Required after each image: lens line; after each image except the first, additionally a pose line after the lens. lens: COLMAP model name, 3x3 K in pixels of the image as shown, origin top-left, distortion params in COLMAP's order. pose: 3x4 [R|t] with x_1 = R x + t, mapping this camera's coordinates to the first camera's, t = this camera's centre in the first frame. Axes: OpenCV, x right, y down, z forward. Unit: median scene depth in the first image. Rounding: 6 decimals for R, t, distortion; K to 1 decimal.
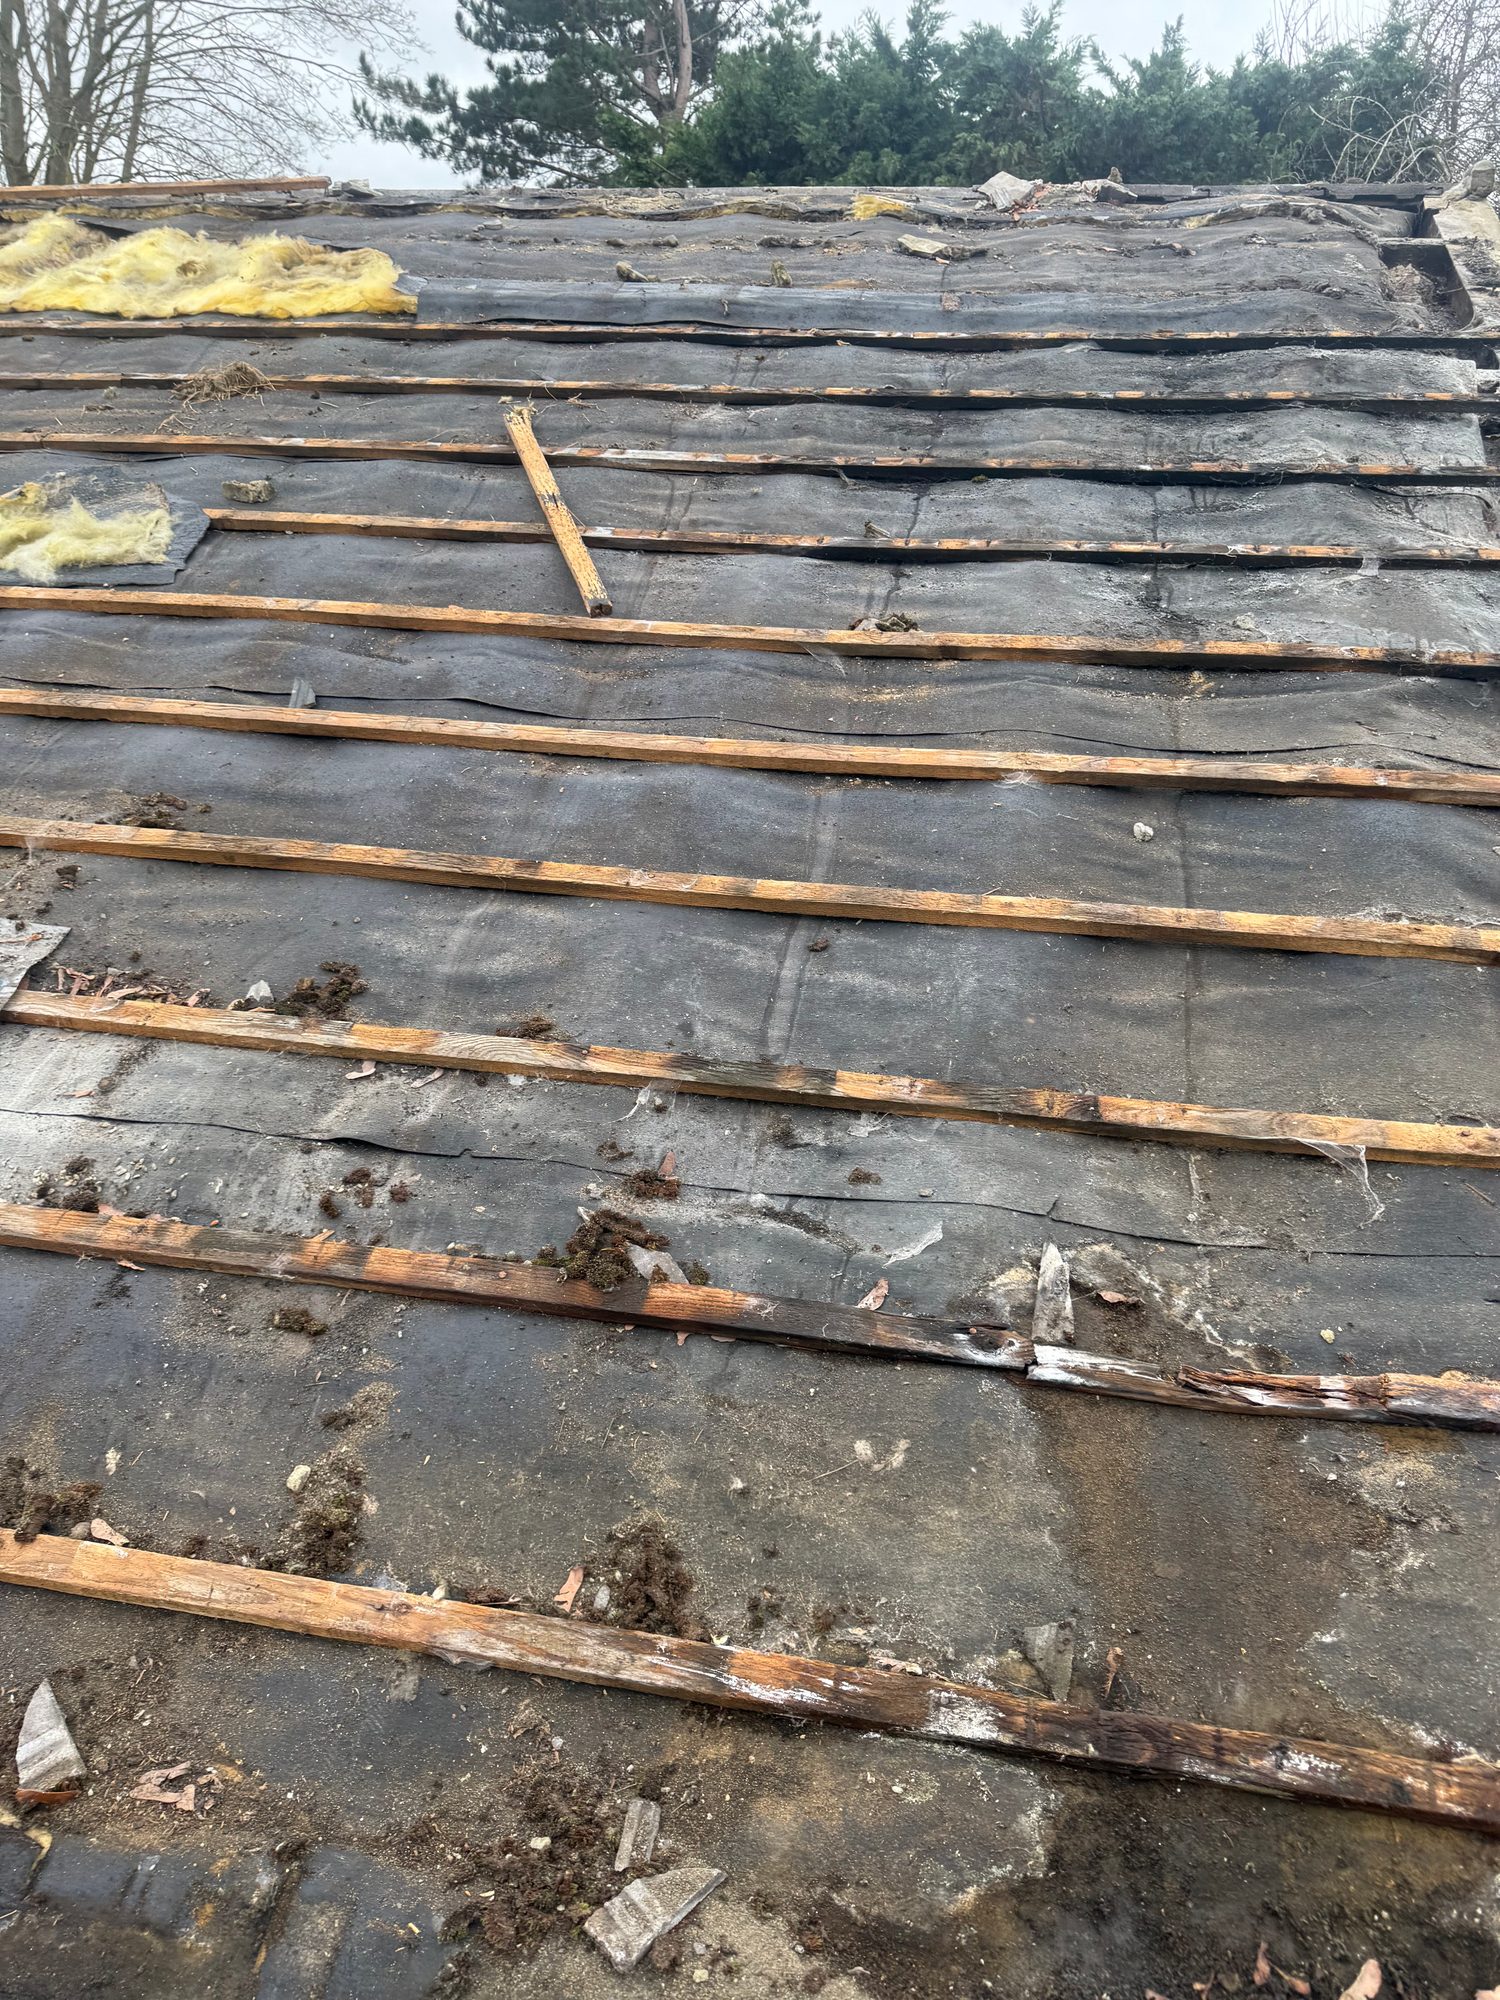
lens RADIAL K [[1489.2, 0, 750.0], [0, 1489.2, 1000.0], [0, 0, 1]] dist [0.054253, -0.092833]
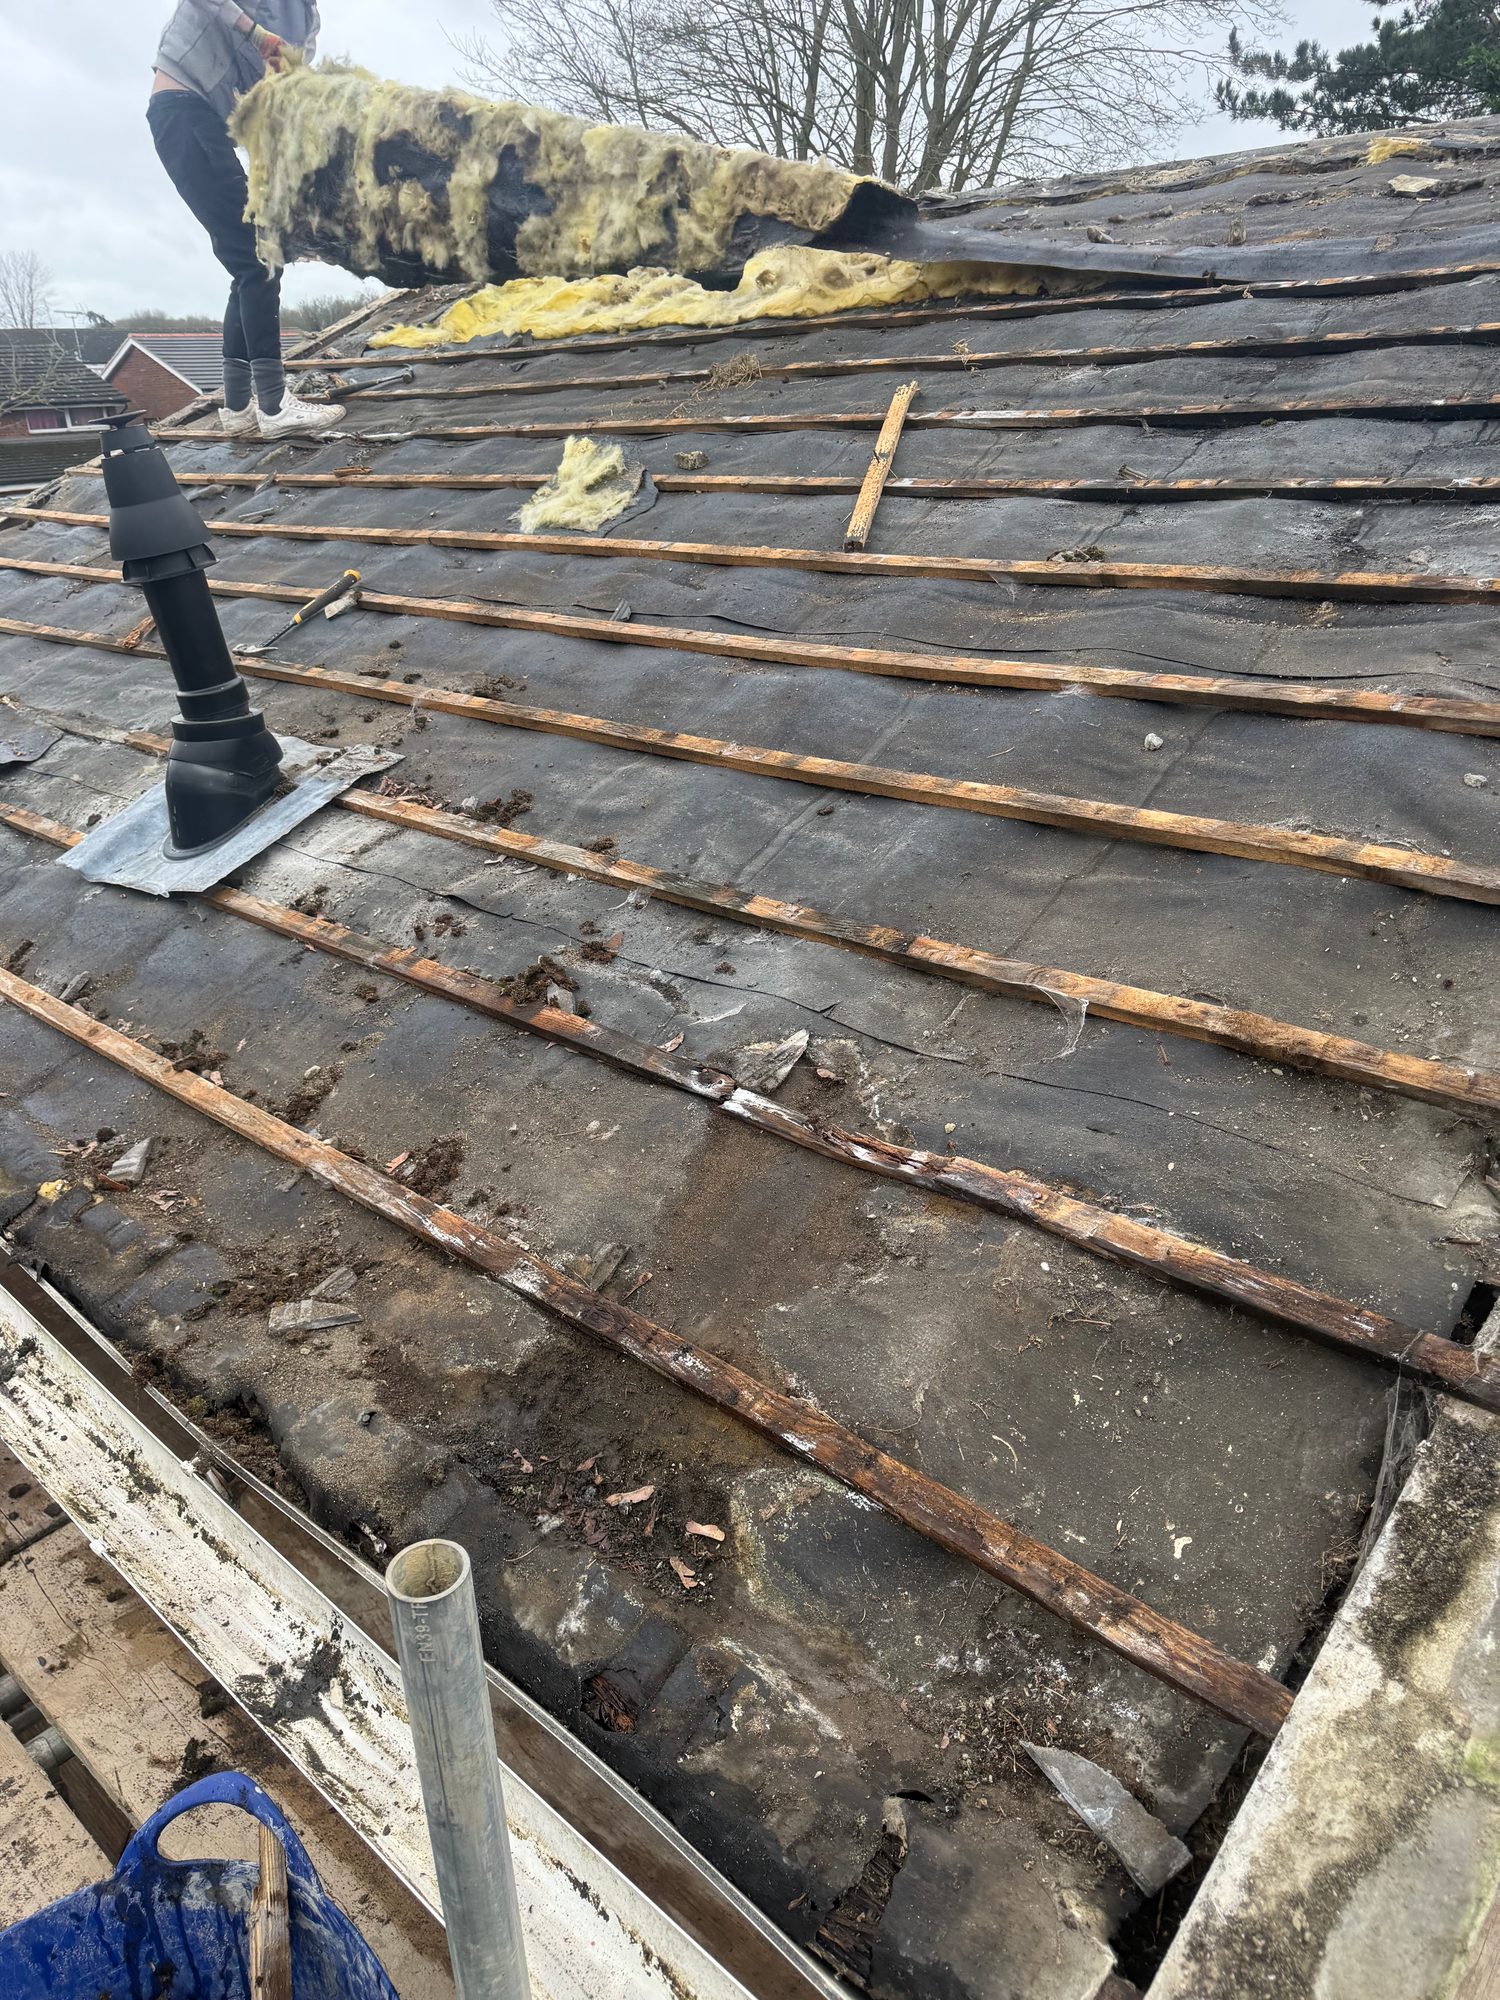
lens RADIAL K [[1453.5, 0, 685.1], [0, 1453.5, 1041.8], [0, 0, 1]] dist [0.034046, -0.044736]
pose [[0.833352, 0.175771, -0.524051, 0.548711], [-0.156211, 0.984335, 0.081746, 0.064243], [0.530210, 0.013740, 0.847755, -0.066678]]
